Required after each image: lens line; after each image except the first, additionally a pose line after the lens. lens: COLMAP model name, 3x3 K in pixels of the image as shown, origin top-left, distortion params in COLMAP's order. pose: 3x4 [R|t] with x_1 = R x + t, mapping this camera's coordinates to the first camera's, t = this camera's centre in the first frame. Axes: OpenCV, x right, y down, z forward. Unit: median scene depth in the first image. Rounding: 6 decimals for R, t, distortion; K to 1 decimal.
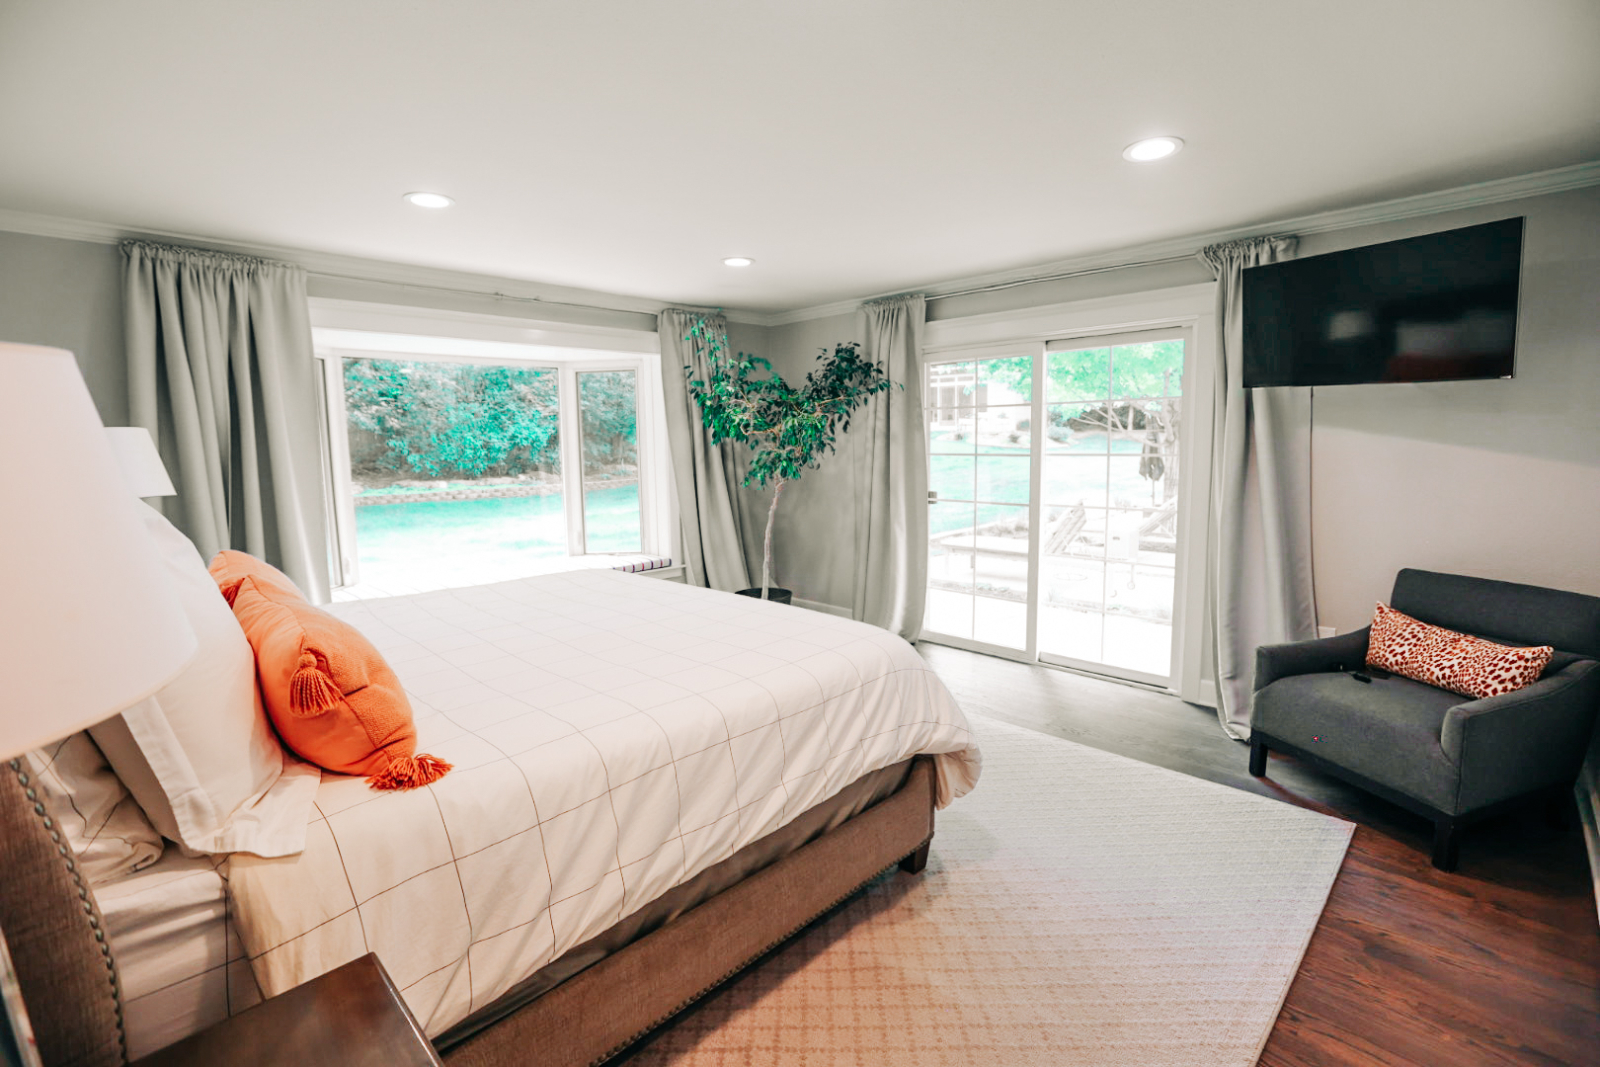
lens RADIAL K [[729.0, 0, 799.1], [0, 729.0, 532.0], [0, 0, 1]] dist [-0.035149, 0.009423]
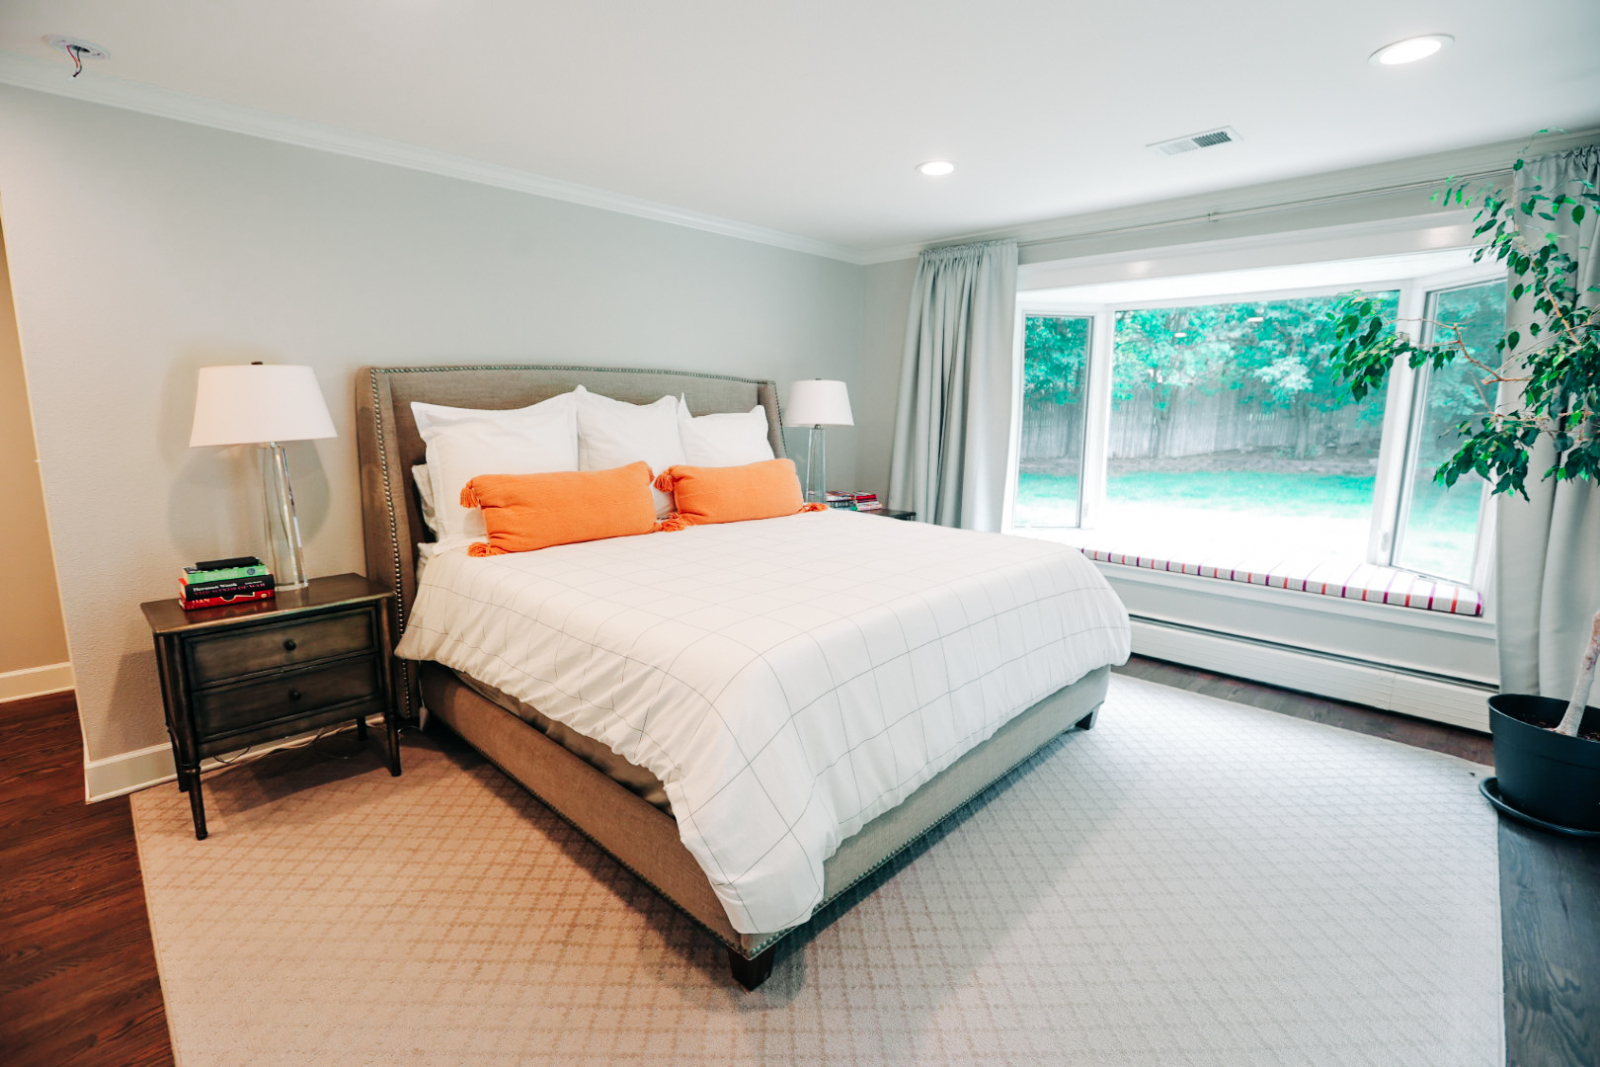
lens RADIAL K [[729.0, 0, 788.9], [0, 729.0, 528.6], [0, 0, 1]] dist [-0.035149, 0.009423]
pose [[0.011537, 0.180232, -0.983556, 0.806085], [-0.132934, 0.975167, 0.177135, -0.110005], [0.991058, 0.128705, 0.035210, 0.979976]]
